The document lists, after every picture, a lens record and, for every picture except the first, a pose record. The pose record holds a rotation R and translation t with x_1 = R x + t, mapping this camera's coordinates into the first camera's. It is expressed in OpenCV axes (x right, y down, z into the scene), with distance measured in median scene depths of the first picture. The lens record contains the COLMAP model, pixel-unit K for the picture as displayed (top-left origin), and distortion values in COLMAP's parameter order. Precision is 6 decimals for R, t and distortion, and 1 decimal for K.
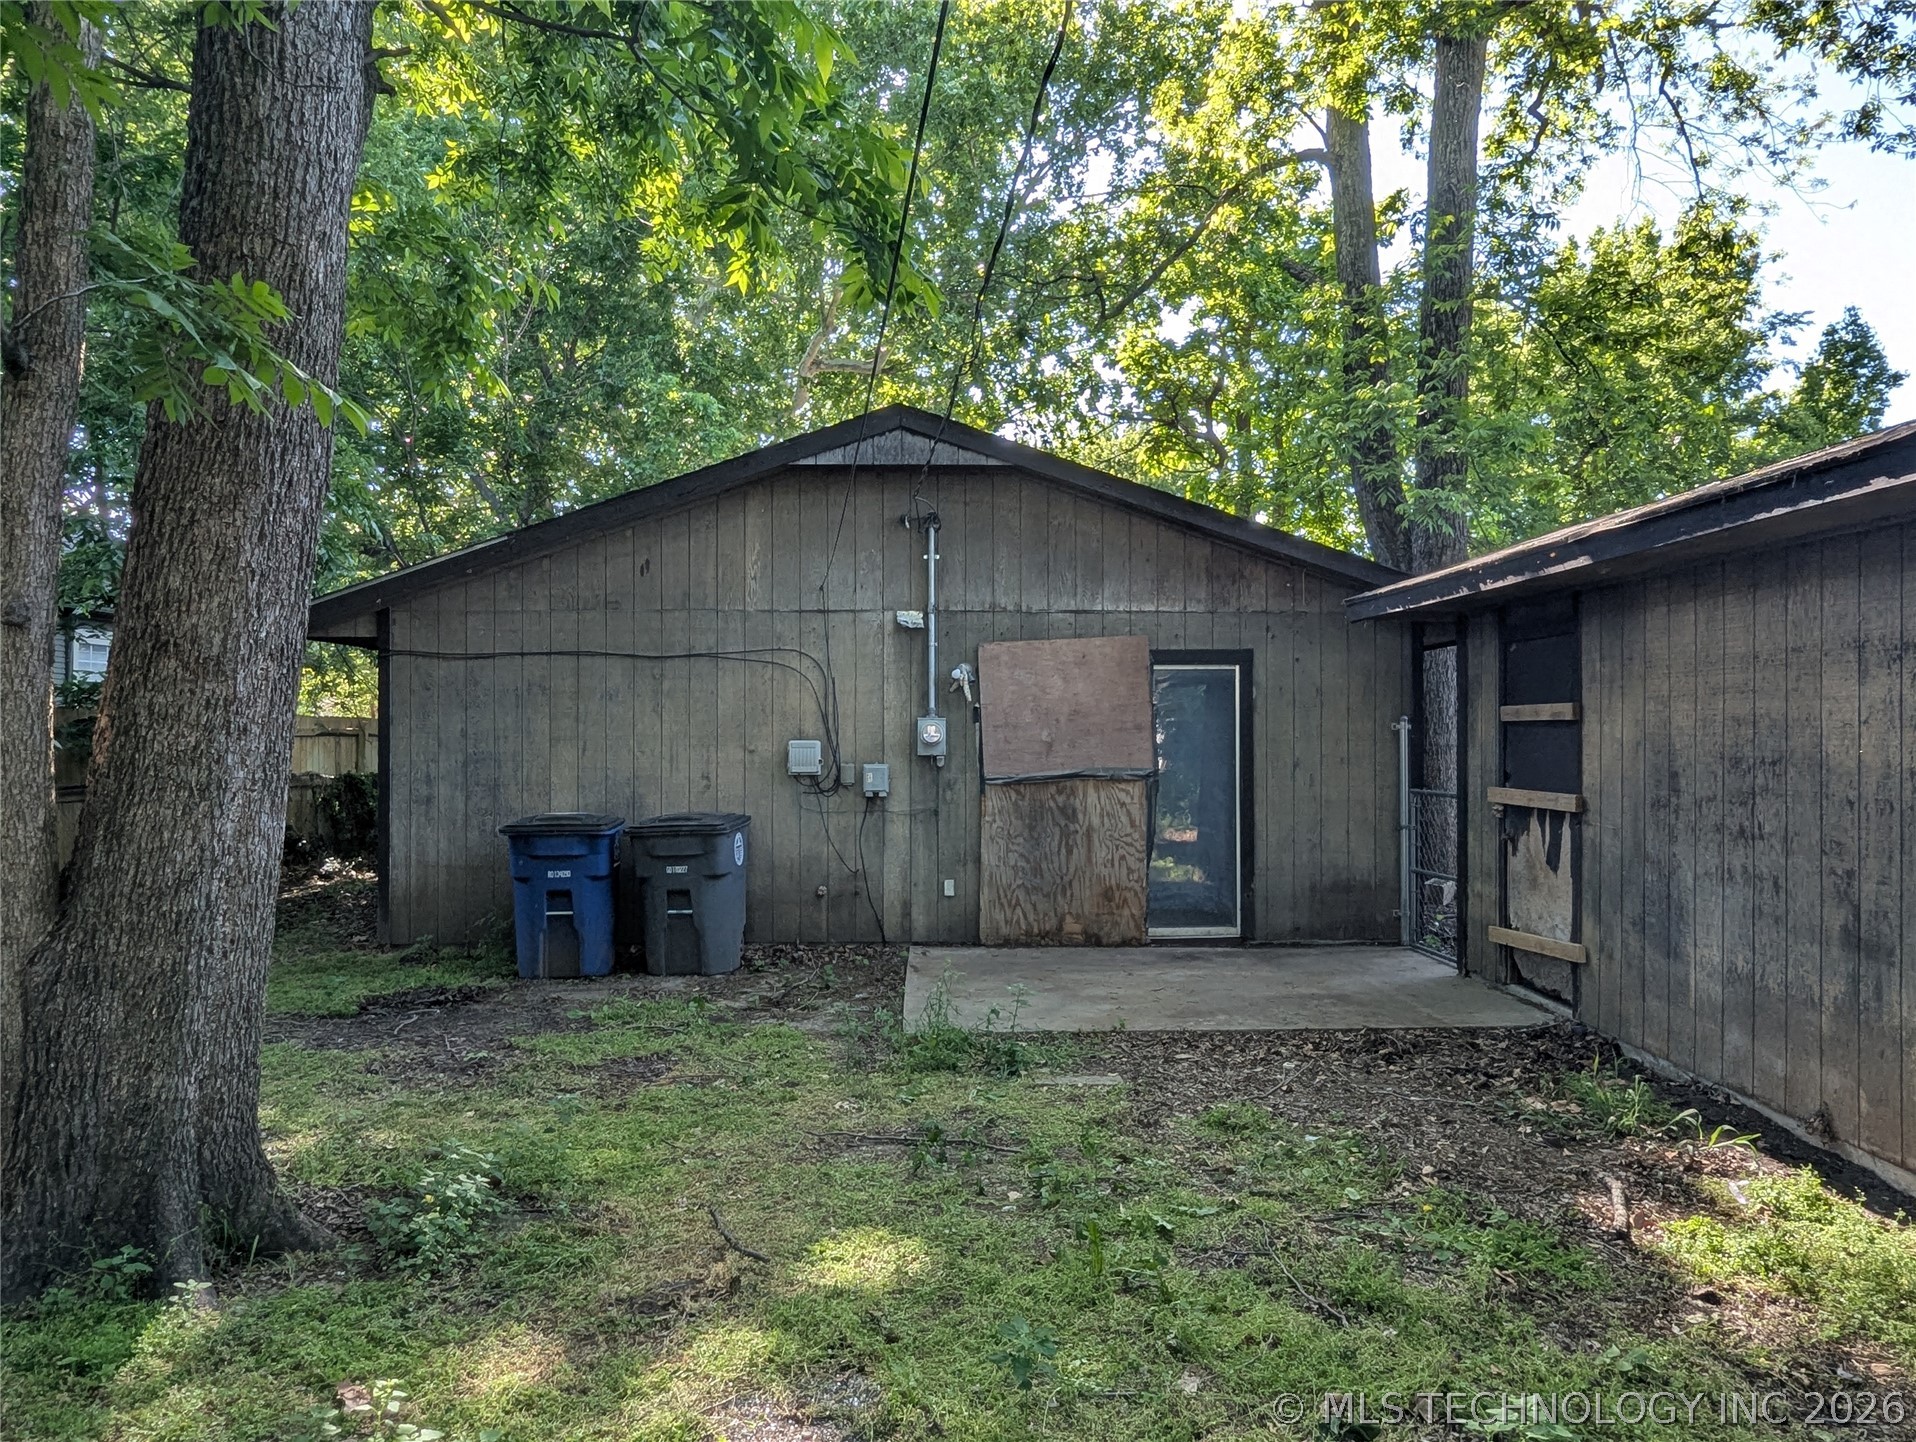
lens RADIAL K [[1299.8, 0, 956.5], [0, 1299.8, 724.8], [0, 0, 1]] dist [-0.000551, 0.006291]
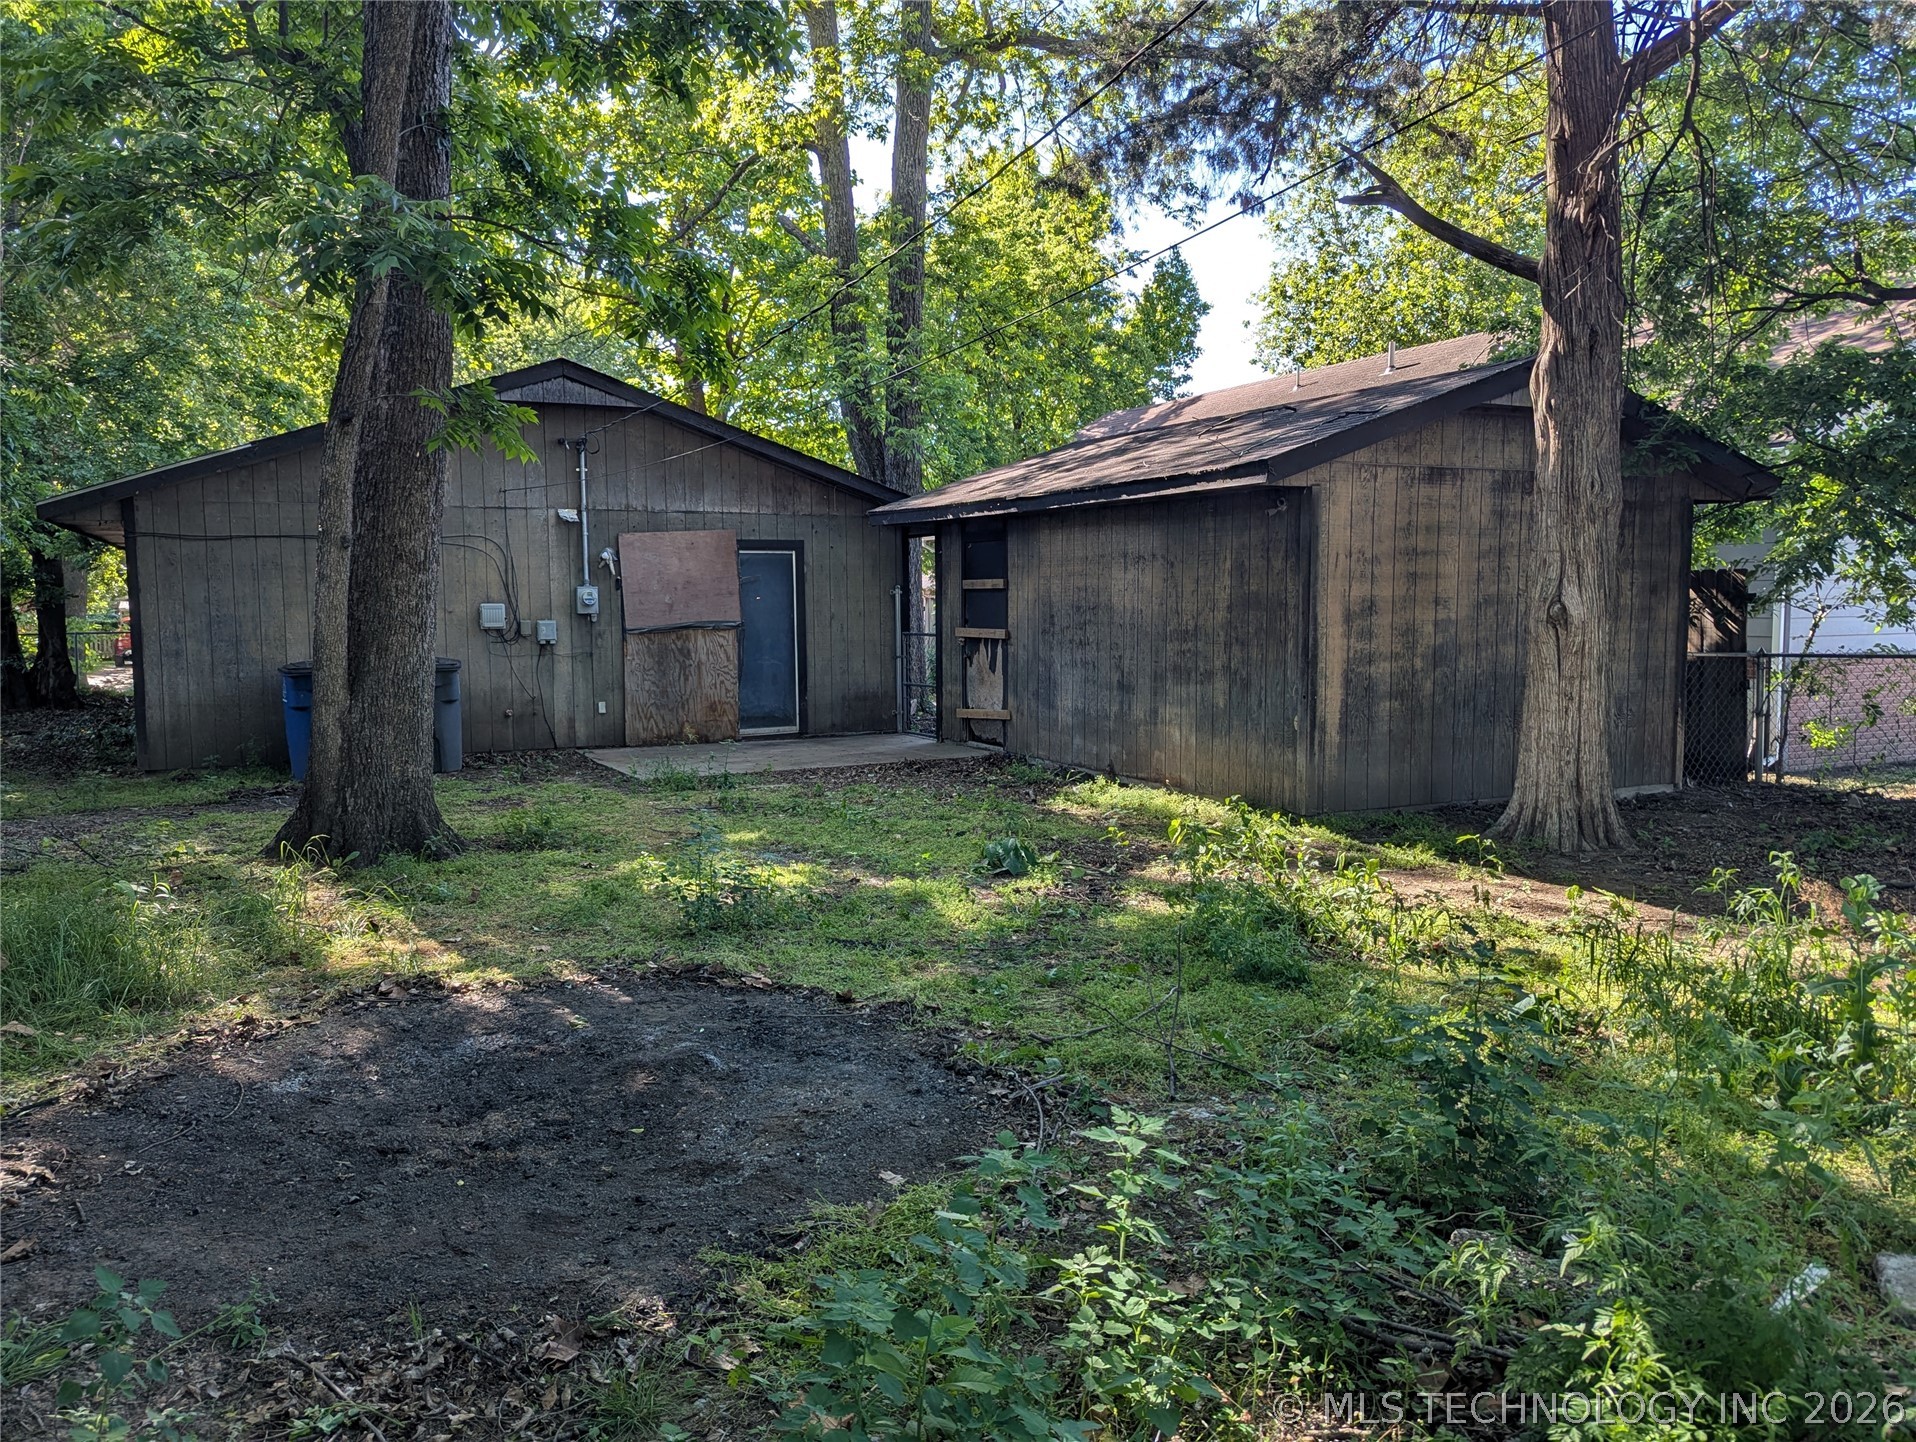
lens RADIAL K [[1348.9, 0, 958.1], [0, 1348.9, 720.0], [0, 0, 1]] dist [0.014719, 0.000765]
pose [[0.905554, -0.044502, 0.421891, -0.277072], [0.003076, 0.995145, 0.098367, -0.004322], [-0.424220, -0.087779, 0.901295, -0.493529]]
